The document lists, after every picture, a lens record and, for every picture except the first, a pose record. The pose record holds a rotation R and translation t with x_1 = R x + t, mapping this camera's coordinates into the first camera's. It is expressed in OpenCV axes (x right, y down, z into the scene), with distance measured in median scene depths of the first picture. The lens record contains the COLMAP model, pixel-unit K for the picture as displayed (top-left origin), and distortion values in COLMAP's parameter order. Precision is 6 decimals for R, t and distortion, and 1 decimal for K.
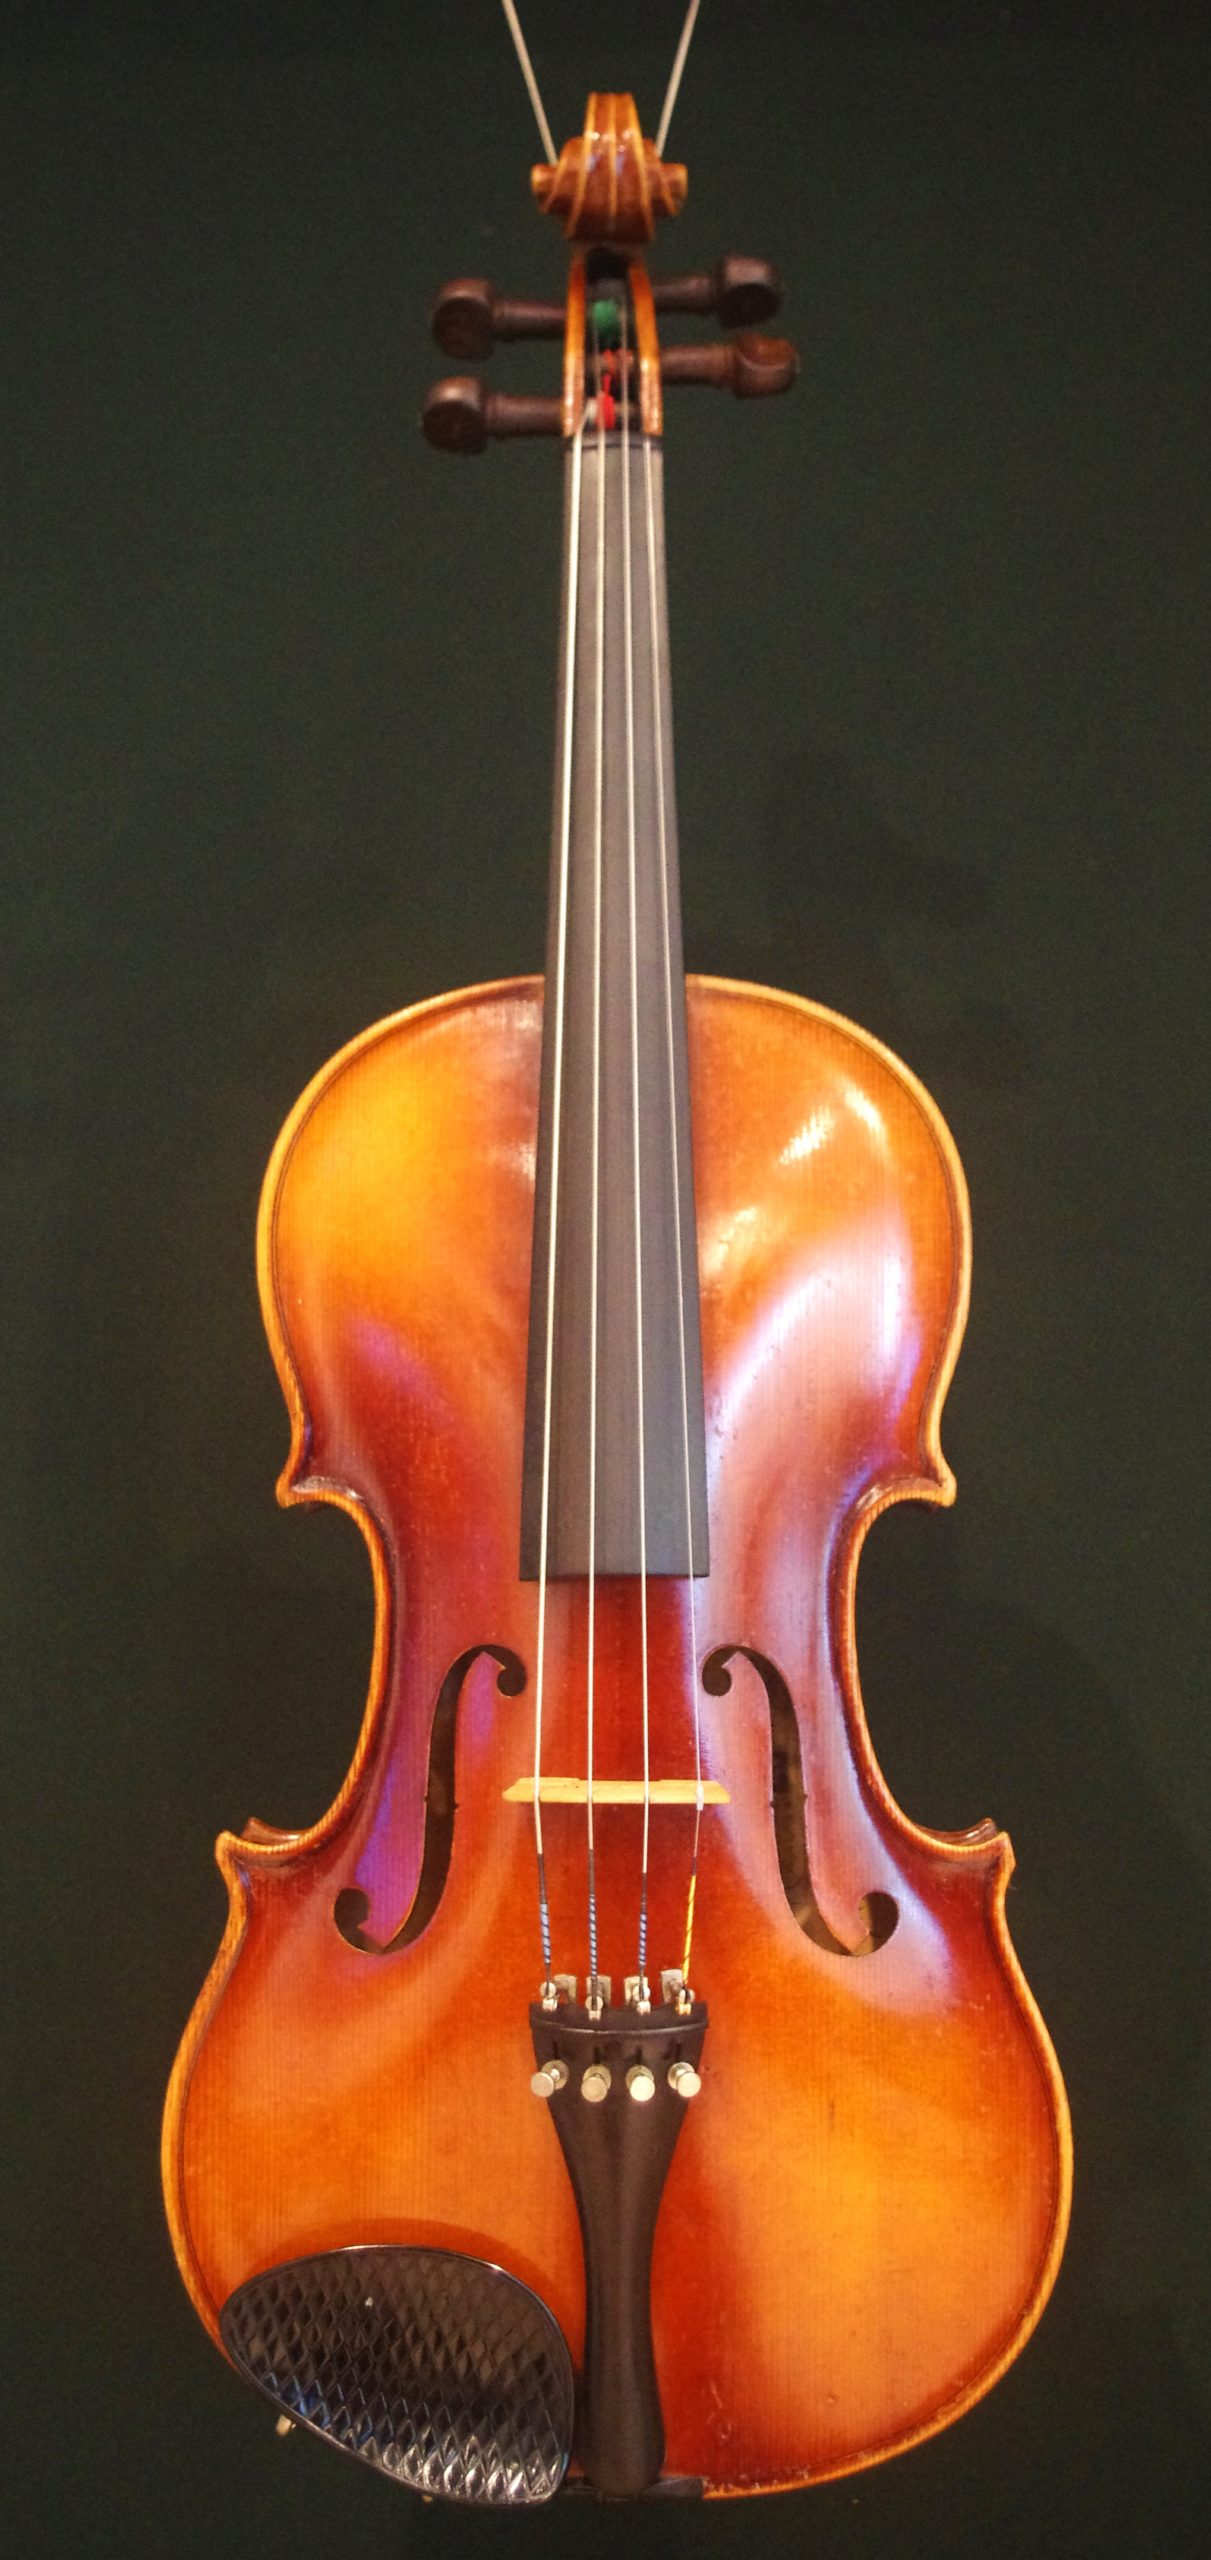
lens RADIAL K [[3068.8, 0, 605.5], [0, 3068.8, 1280.0], [0, 0, 1]] dist [-0.005937, -0.242963]
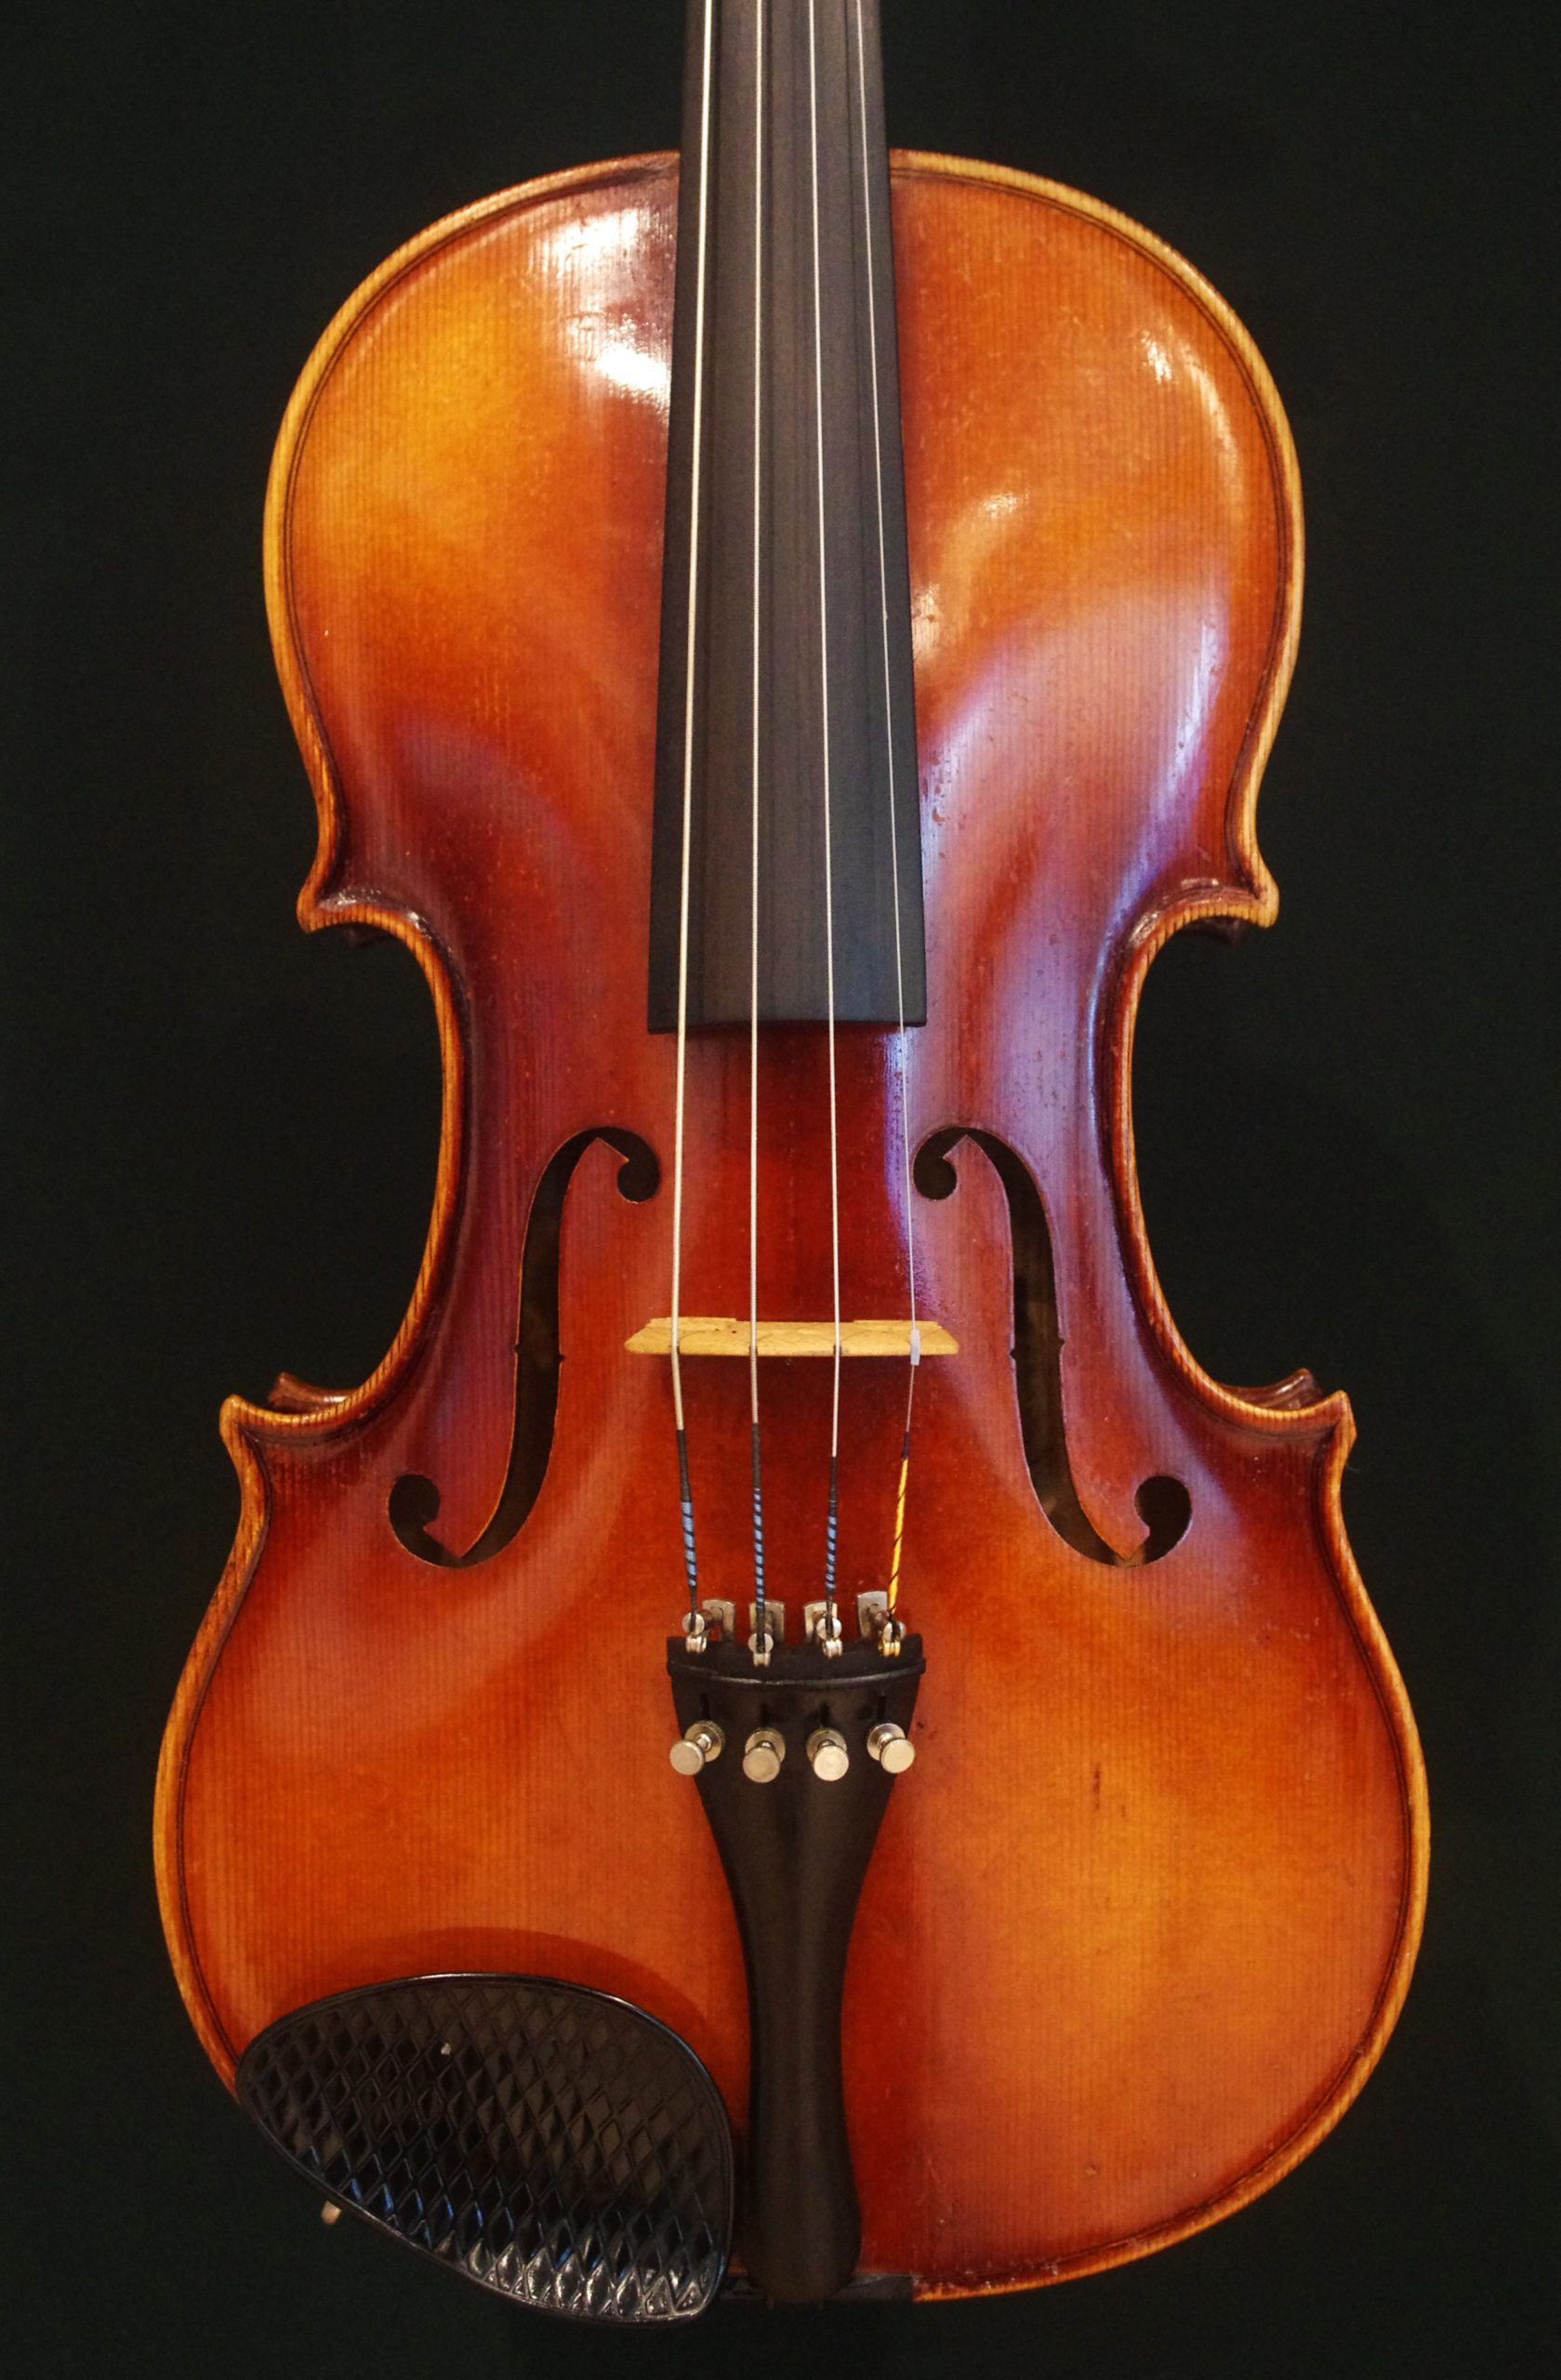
lens RADIAL K [[2305.8, 0, 780.5], [0, 2305.8, 1190.0], [0, 0, 1]] dist [0.004229, 0.002138]
pose [[0.999960, -0.004390, 0.007836, -0.002801], [0.003497, 0.993865, 0.110544, 0.075853], [-0.008273, -0.110512, 0.993840, 0.483960]]
